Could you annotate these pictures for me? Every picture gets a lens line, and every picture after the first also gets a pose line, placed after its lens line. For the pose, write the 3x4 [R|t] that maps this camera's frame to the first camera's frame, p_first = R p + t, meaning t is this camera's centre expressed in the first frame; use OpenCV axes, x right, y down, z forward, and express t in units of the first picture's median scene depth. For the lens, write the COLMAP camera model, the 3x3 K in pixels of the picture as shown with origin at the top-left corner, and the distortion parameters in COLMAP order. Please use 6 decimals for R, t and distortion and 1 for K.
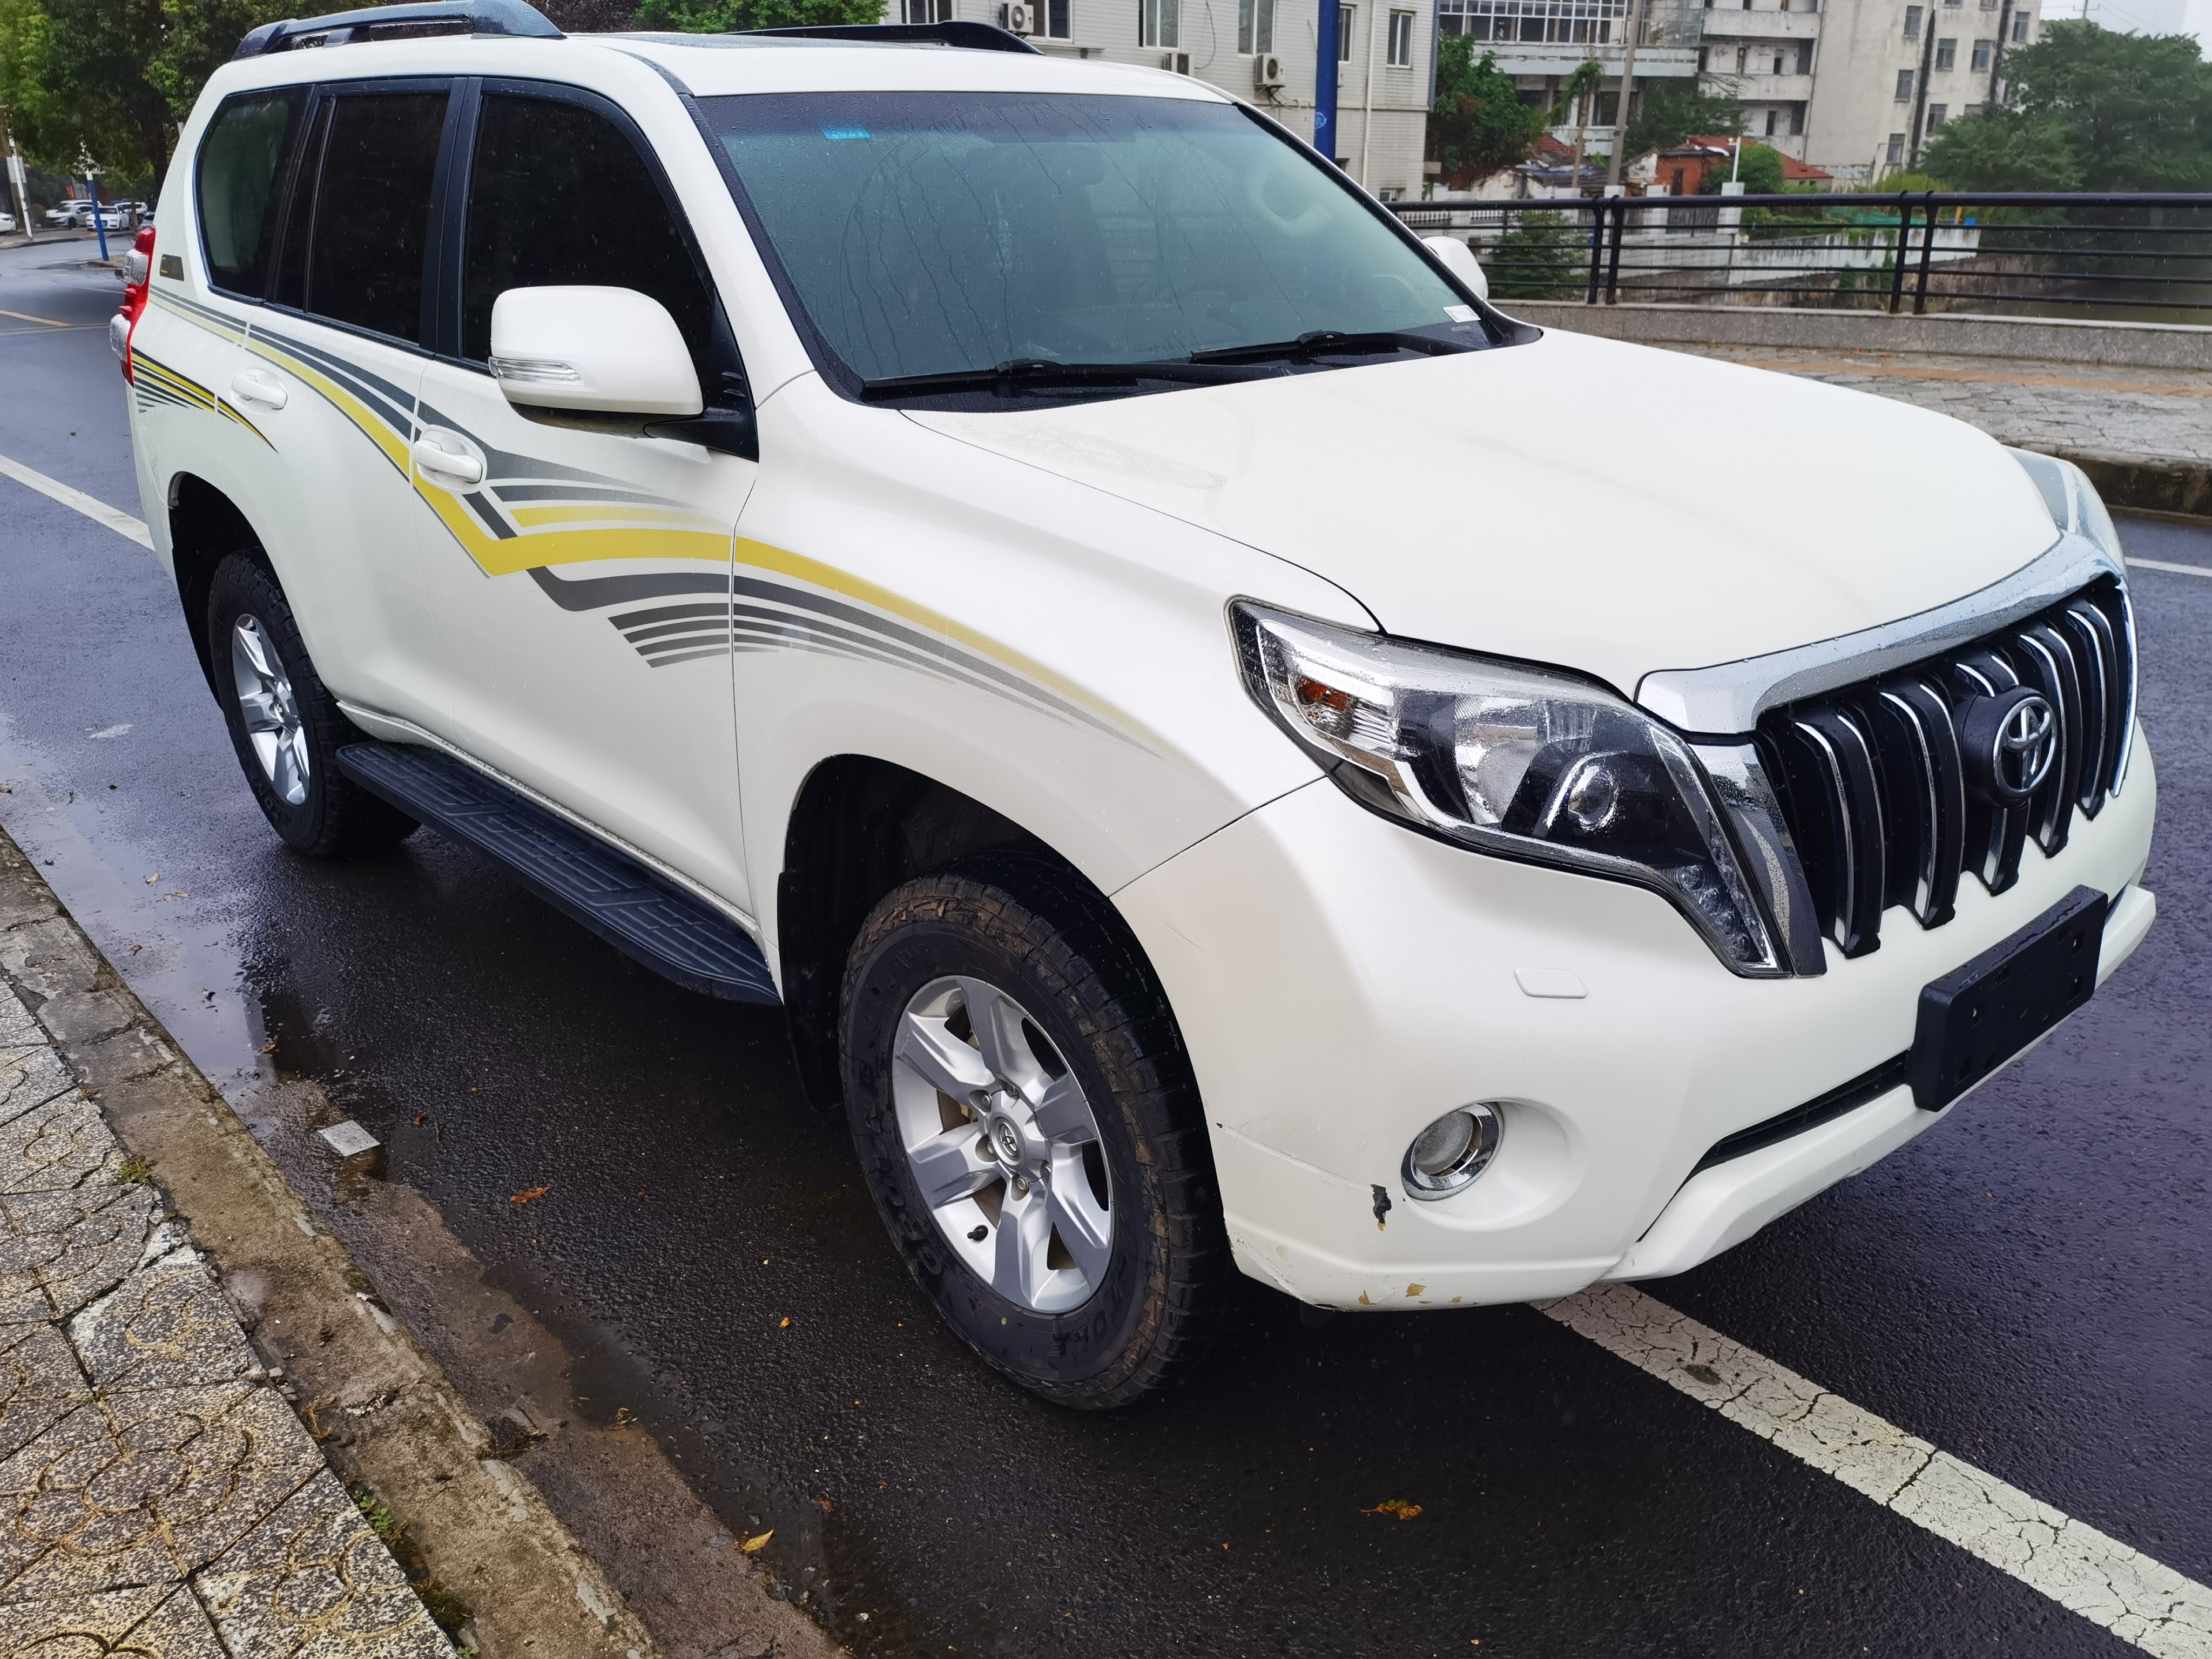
lens RADIAL K [[1703.9, 0, 1106.0], [0, 1703.9, 829.5], [0, 0, 1]] dist [0.061355, -0.000843]
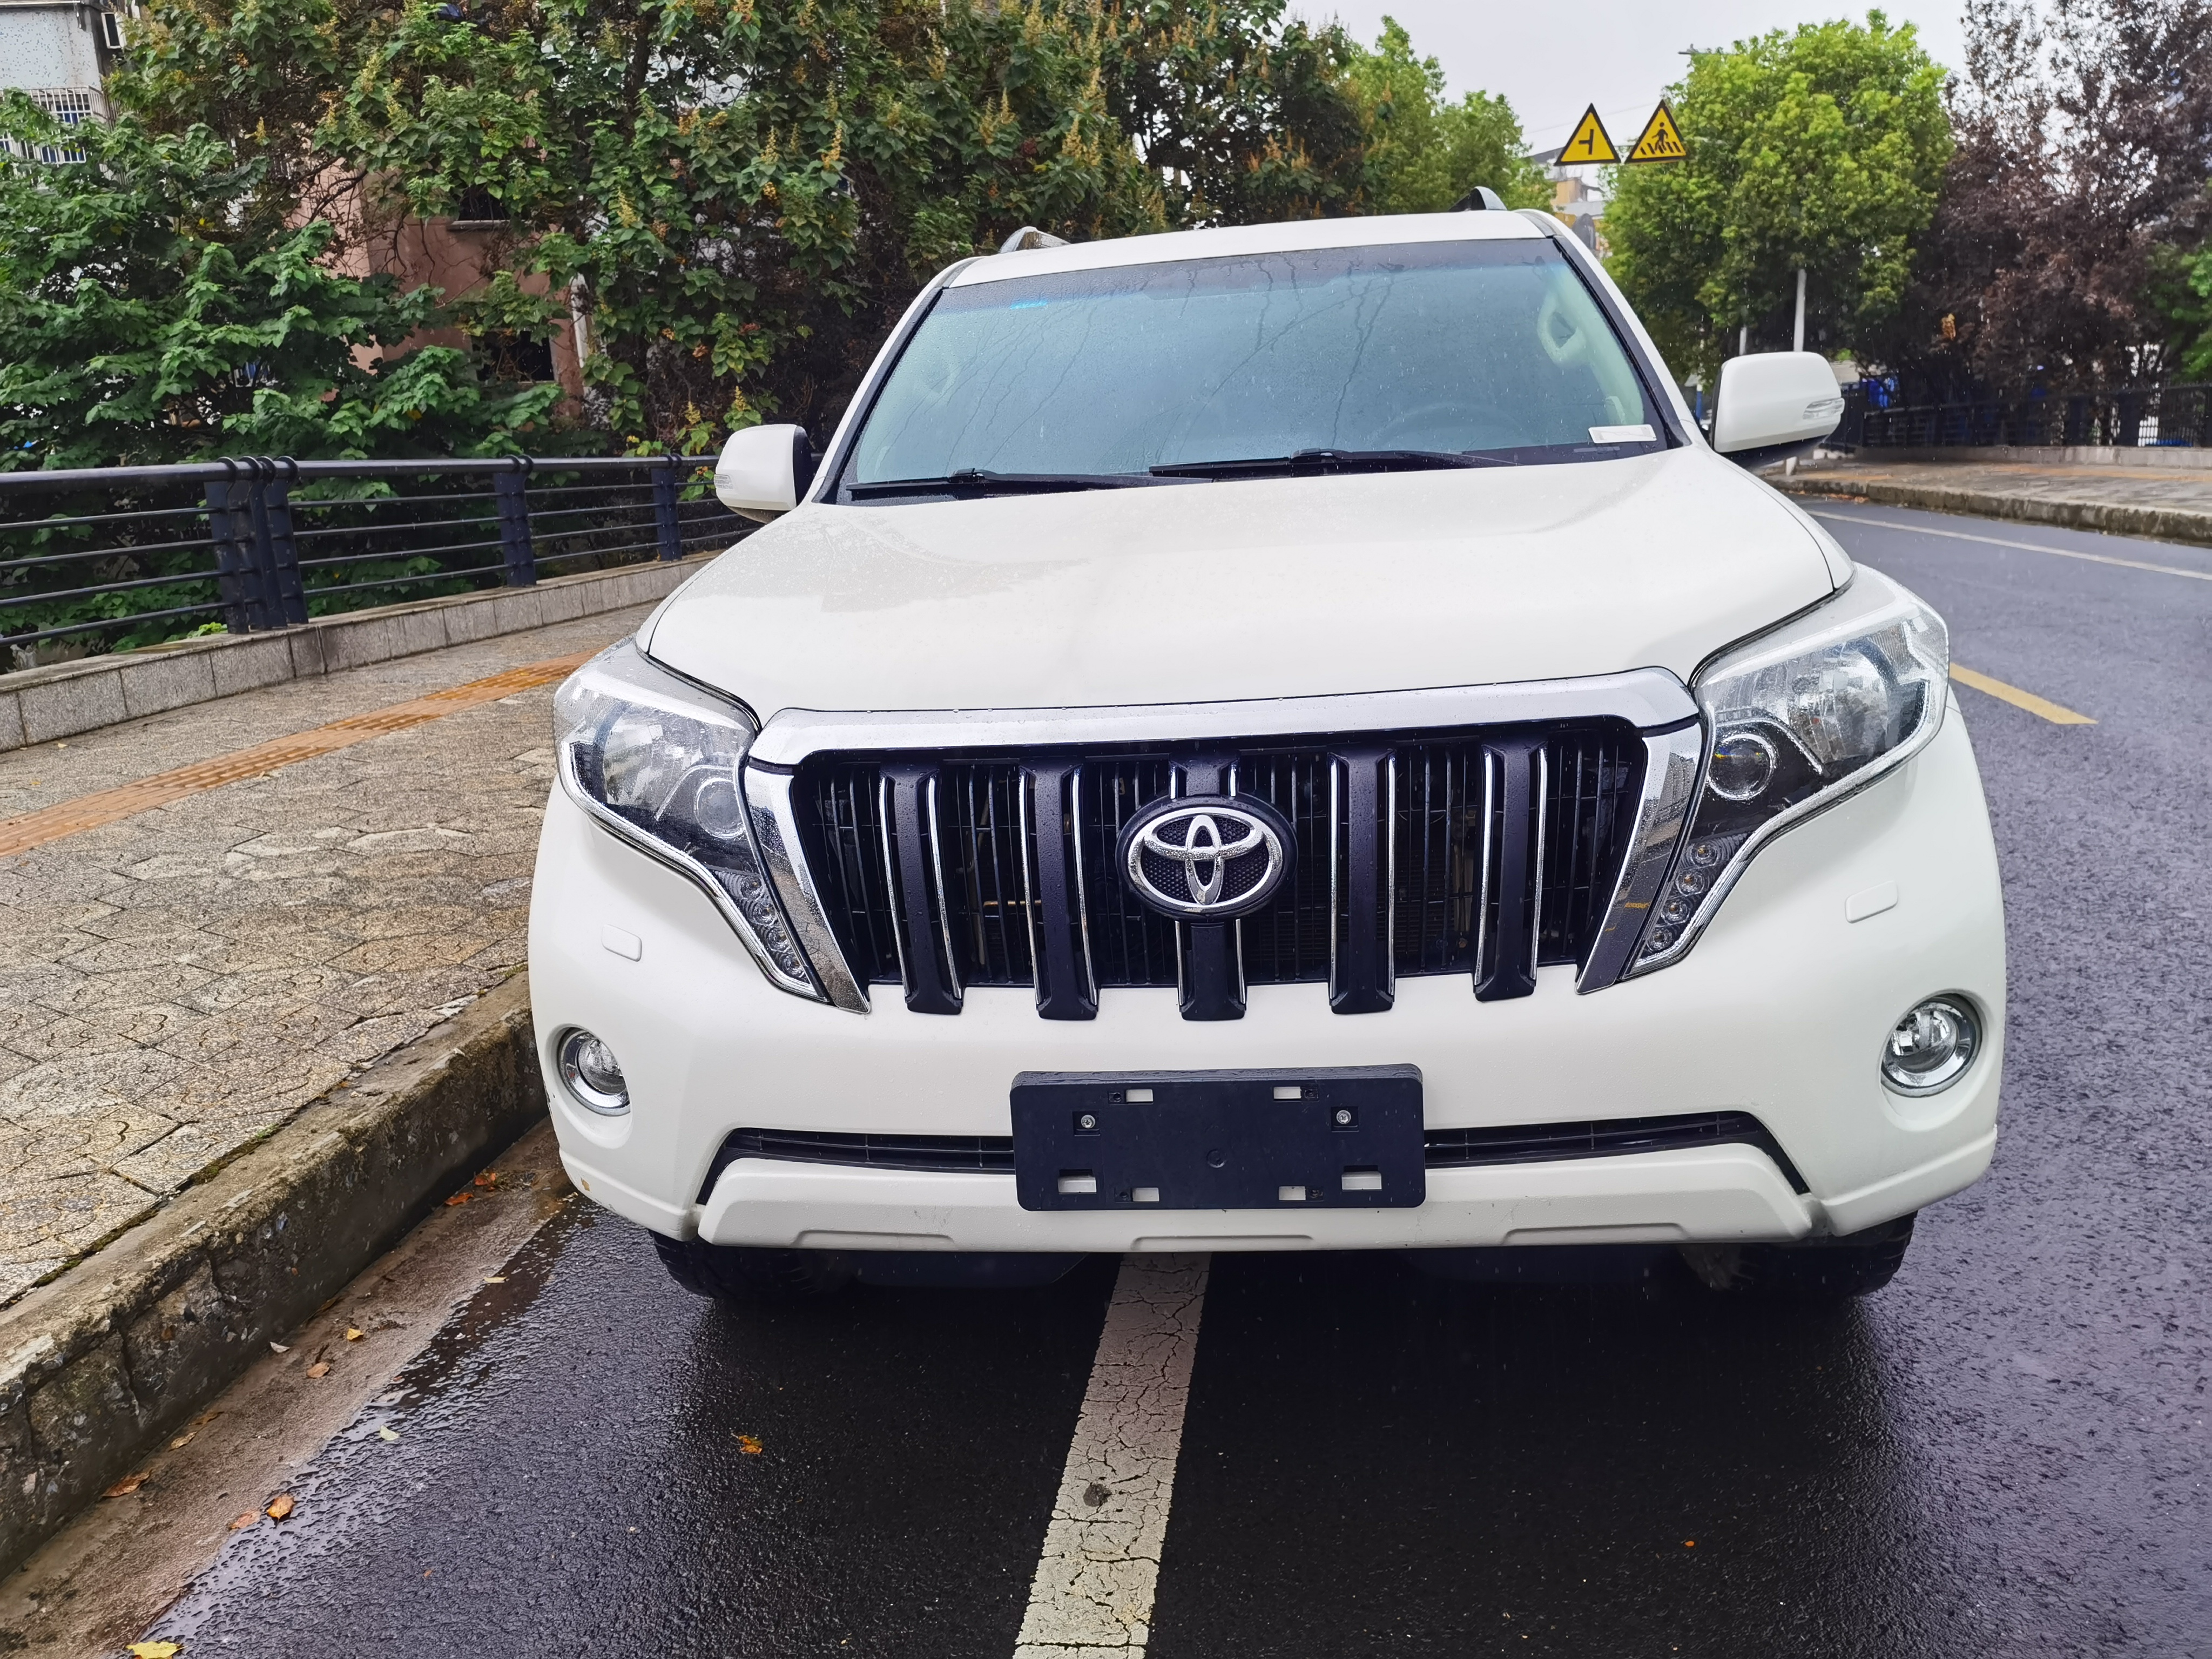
lens RADIAL K [[1703.9, 0, 1106.0], [0, 1703.9, 829.5], [0, 0, 1]] dist [0.061355, -0.000843]
pose [[0.651229, 0.163808, -0.740992, 1.173984], [-0.238126, 0.971219, 0.005423, -0.062294], [0.720553, 0.172918, 0.671492, 0.342709]]
